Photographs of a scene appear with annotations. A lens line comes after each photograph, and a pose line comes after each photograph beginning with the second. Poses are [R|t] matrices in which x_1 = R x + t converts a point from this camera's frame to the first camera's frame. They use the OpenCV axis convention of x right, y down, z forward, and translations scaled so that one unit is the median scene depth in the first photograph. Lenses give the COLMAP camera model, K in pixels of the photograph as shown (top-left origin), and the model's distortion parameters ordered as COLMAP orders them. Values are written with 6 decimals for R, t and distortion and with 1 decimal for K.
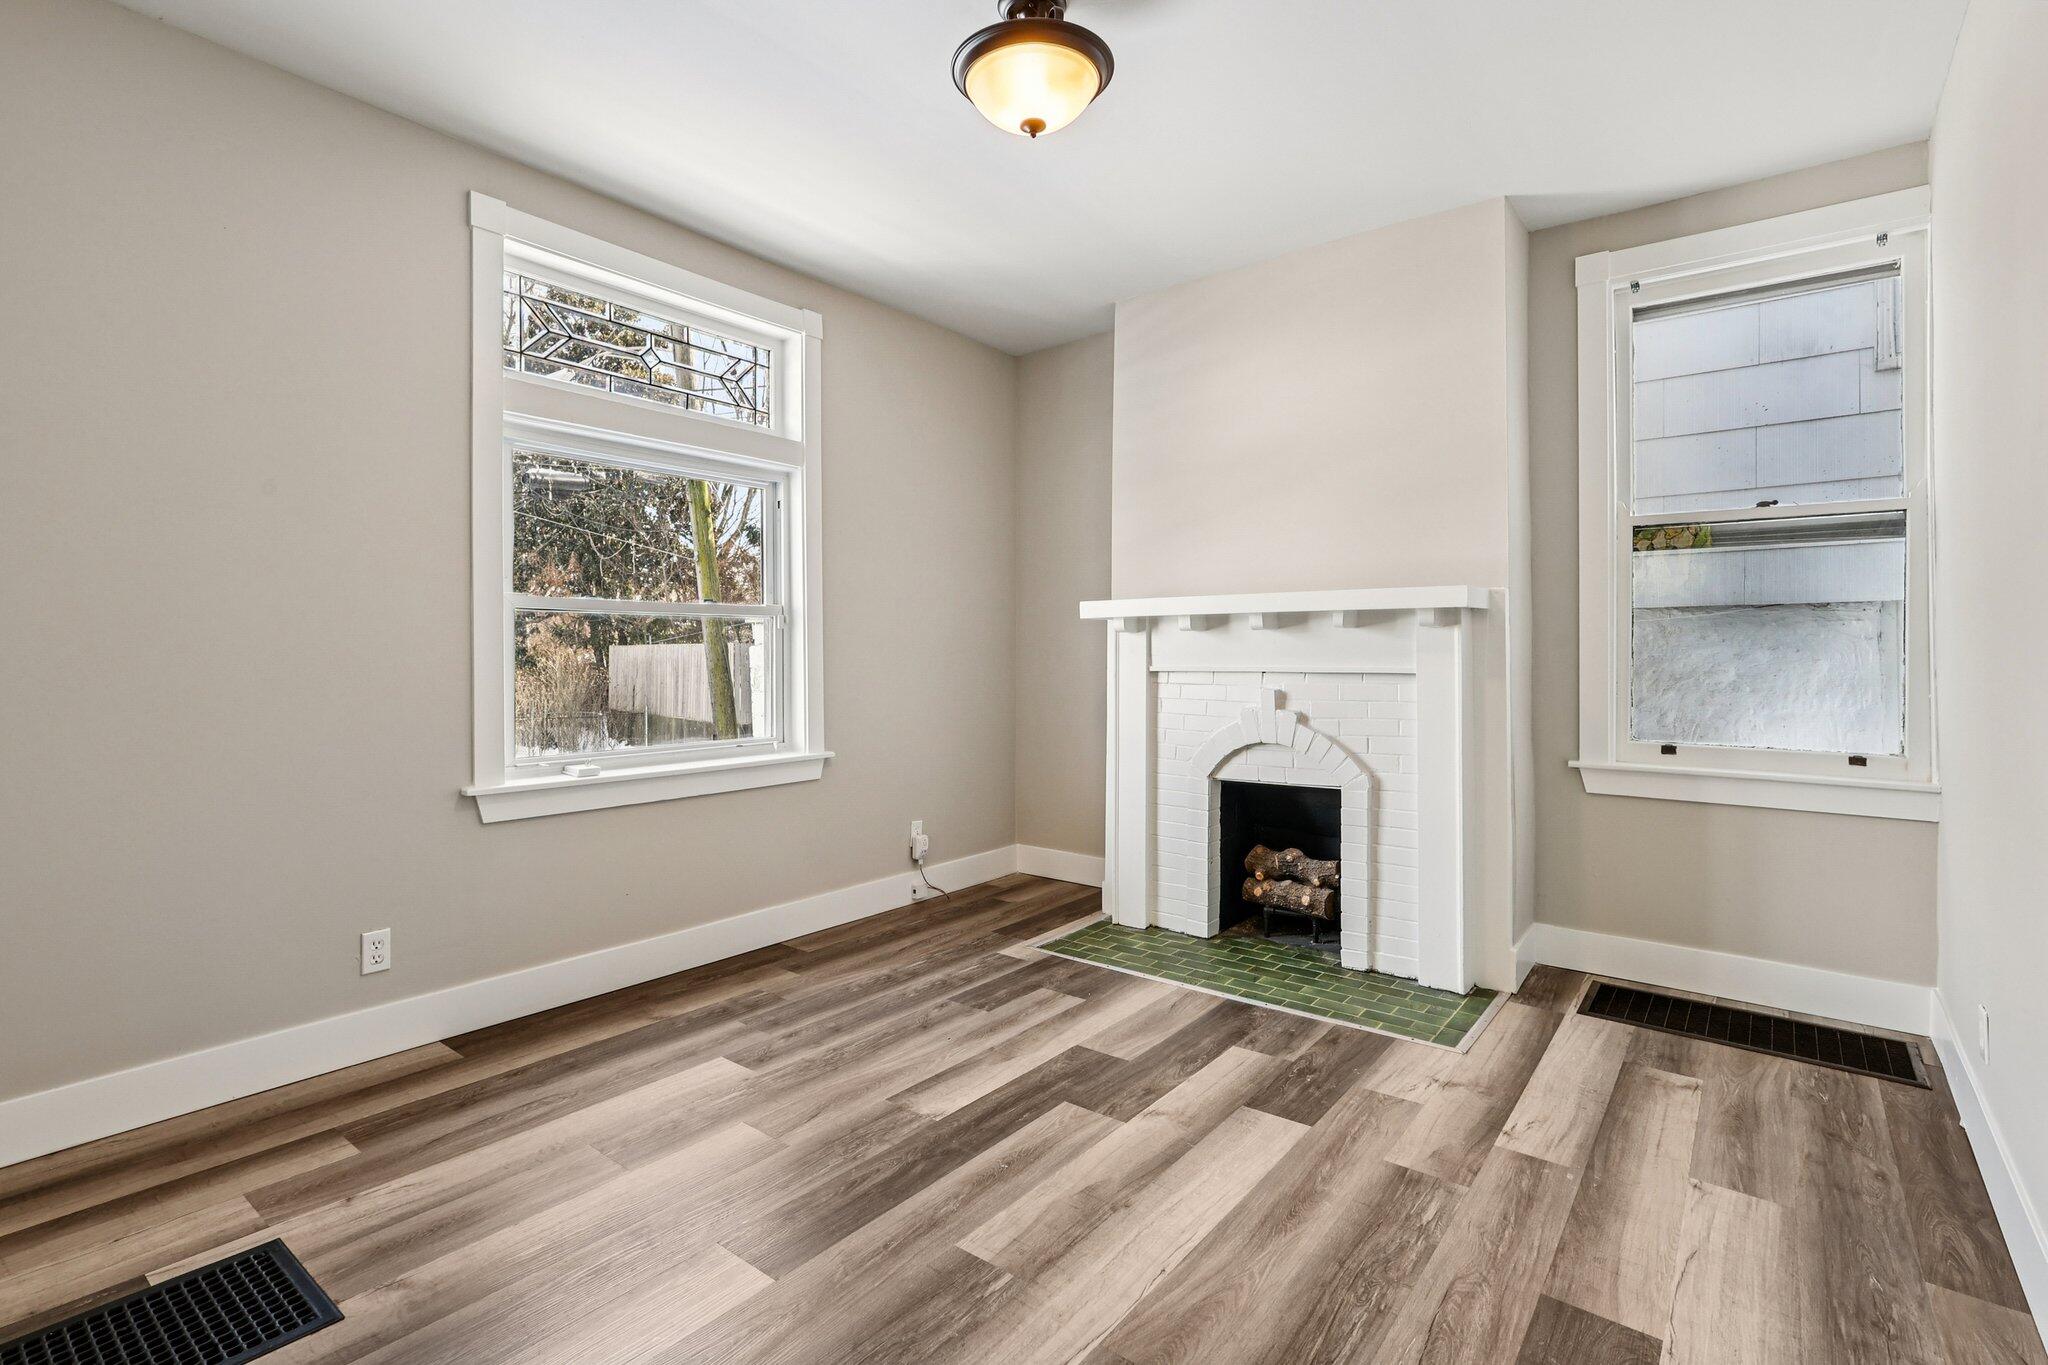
lens RADIAL K [[968.2, 0, 1015.8], [0, 968.2, 656.4], [0, 0, 1]] dist [0.000407, 0.001122]
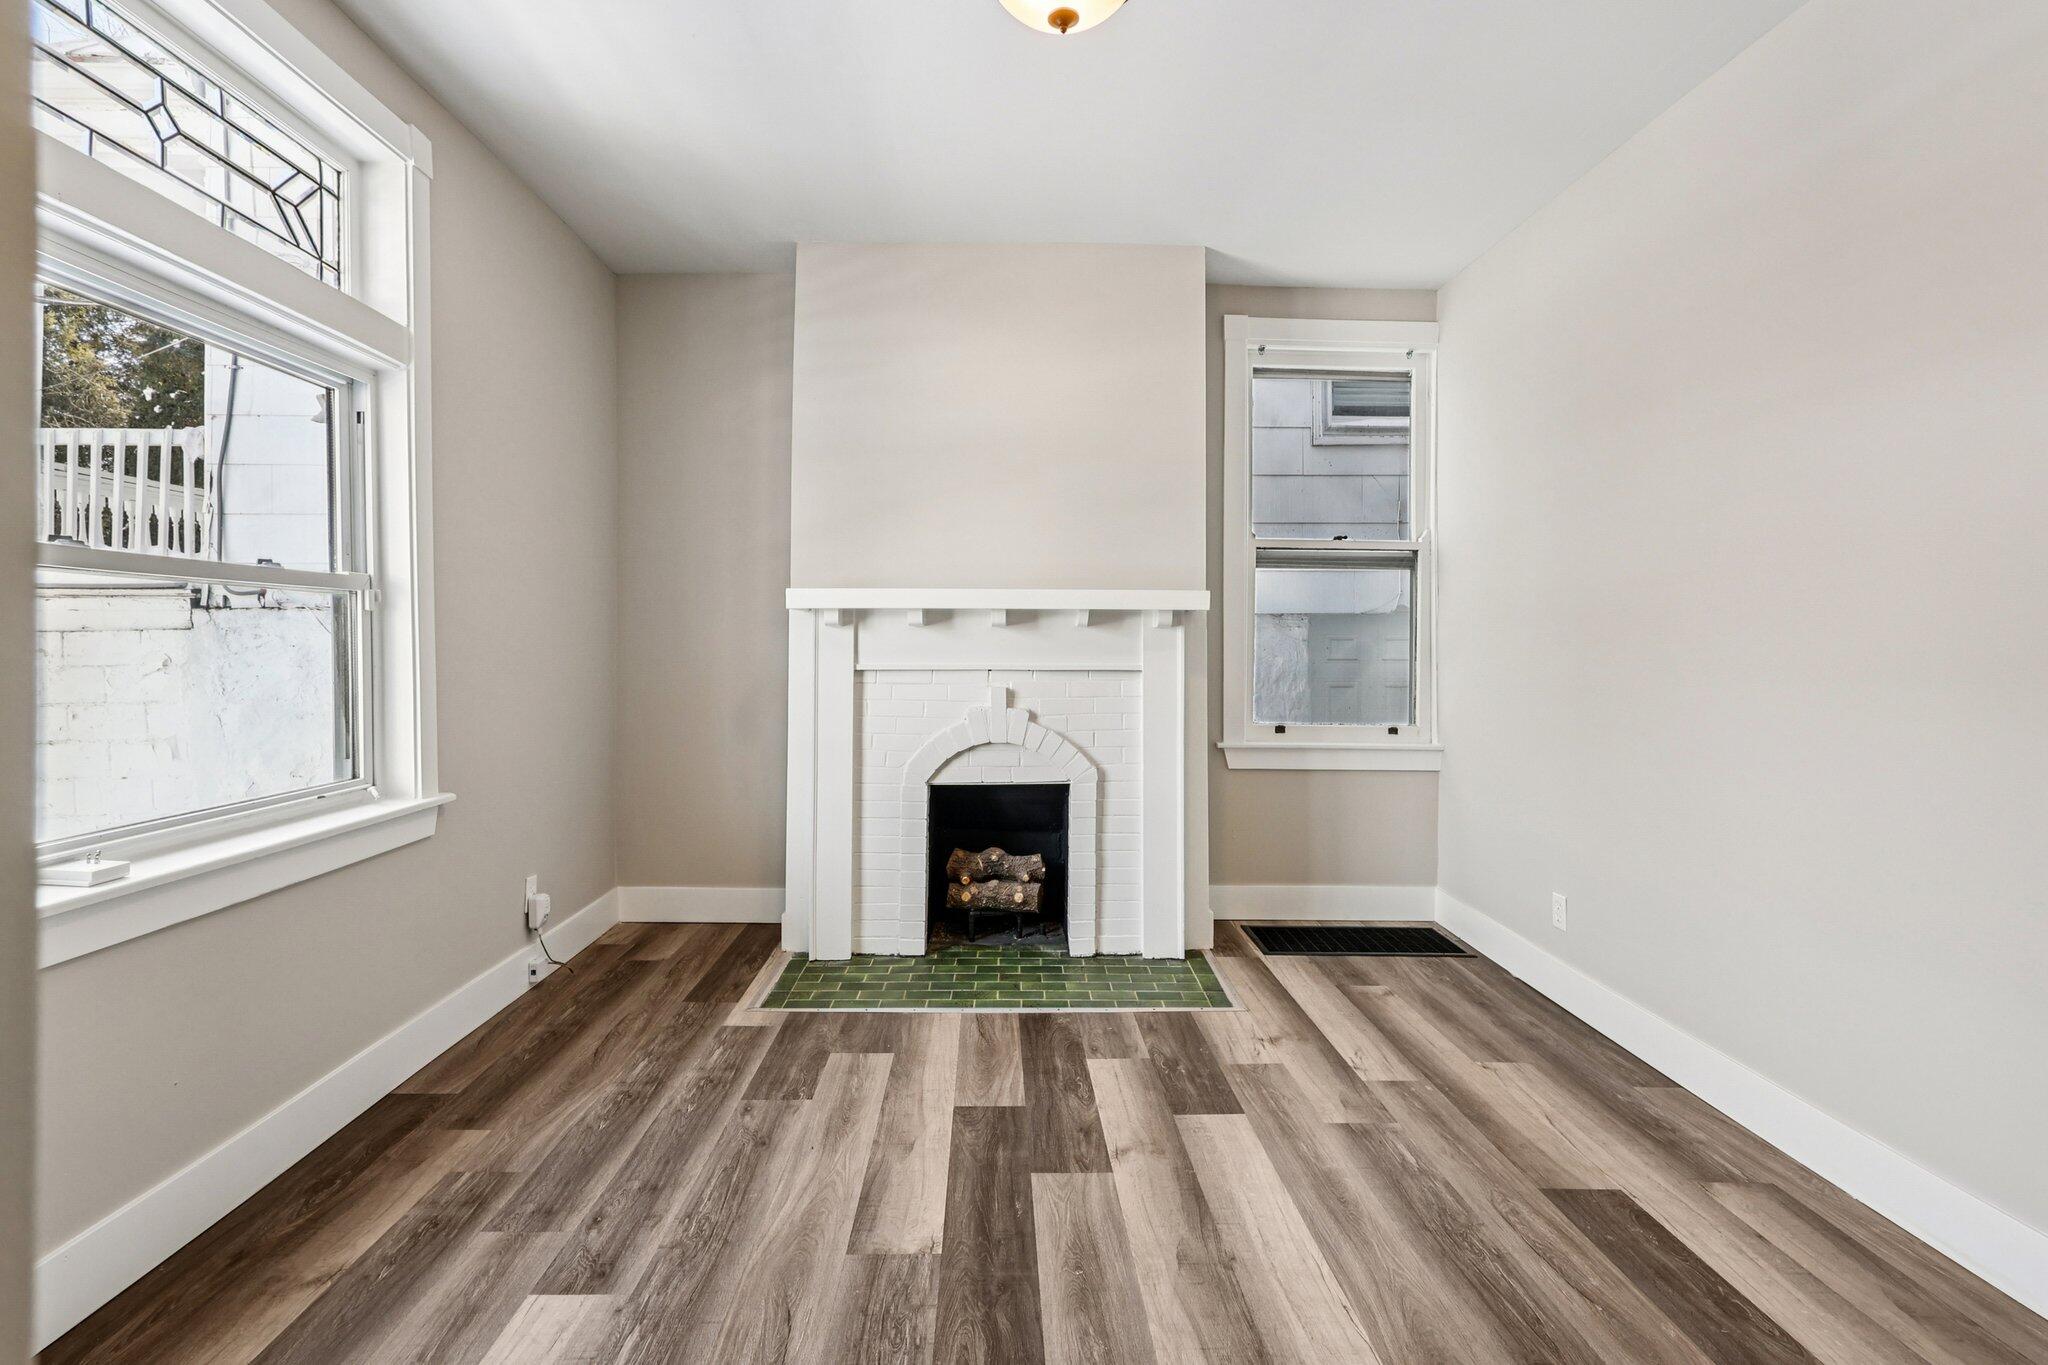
lens RADIAL K [[964.4, 0, 1012.6], [0, 964.4, 664.5], [0, 0, 1]] dist [0.001254, 0.000325]
pose [[0.768728, -0.006615, 0.639542, -0.391793], [-0.002732, 0.999903, 0.013625, -0.002950], [-0.639570, -0.012221, 0.768635, 0.276535]]
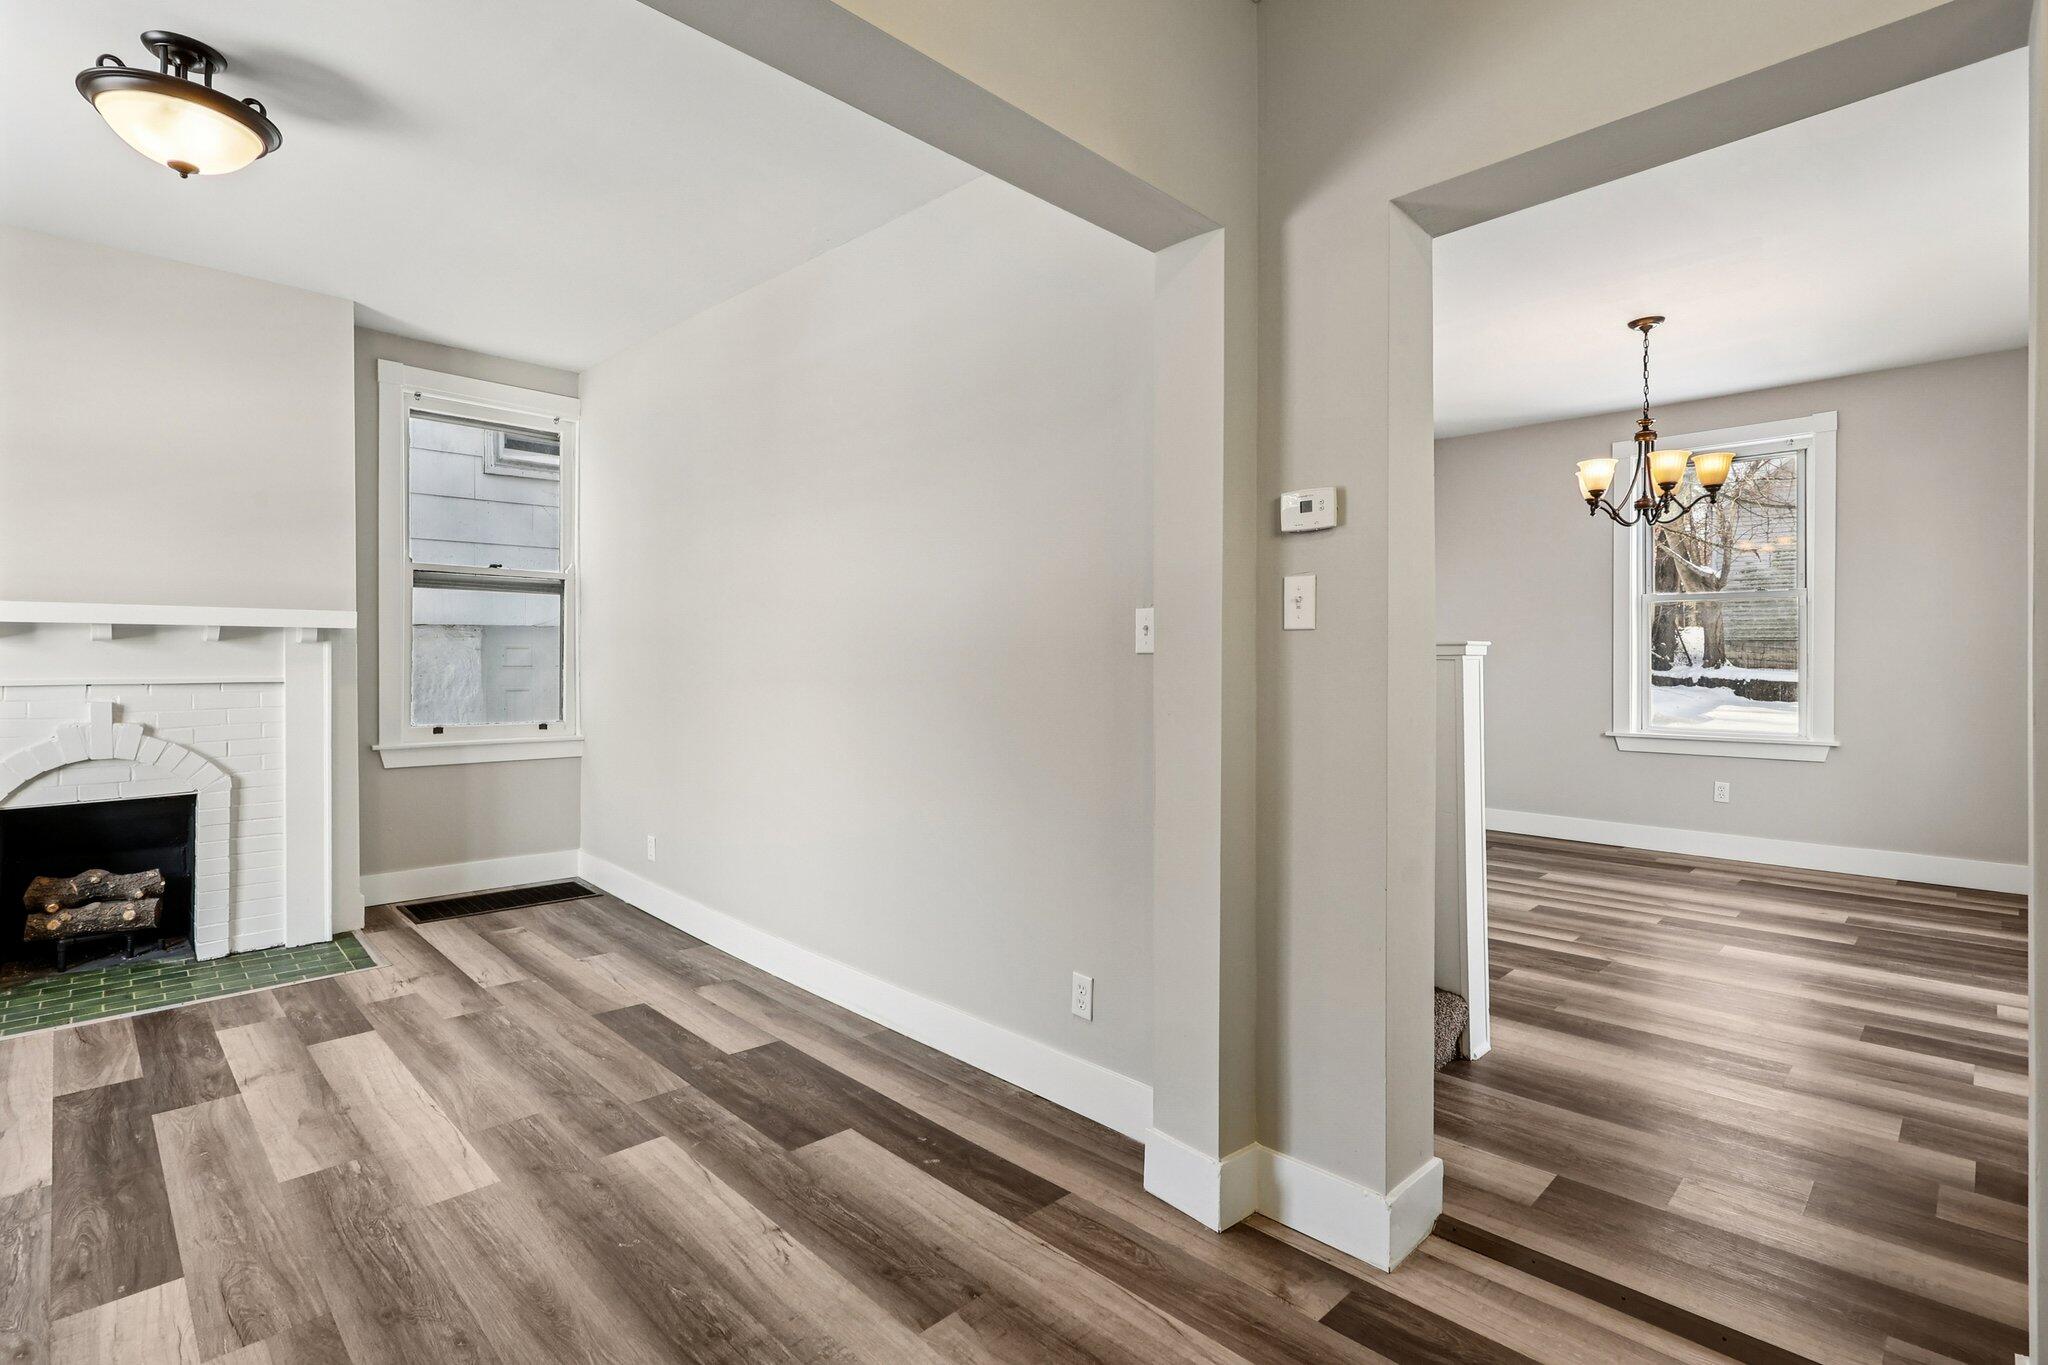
lens RADIAL K [[968.2, 0, 1015.8], [0, 968.2, 656.4], [0, 0, 1]] dist [0.000407, 0.001122]
pose [[0.118958, -0.003334, 0.992894, -0.656421], [-0.005136, 0.999979, 0.003973, -0.023028], [-0.992886, -0.005572, 0.118938, -0.013164]]
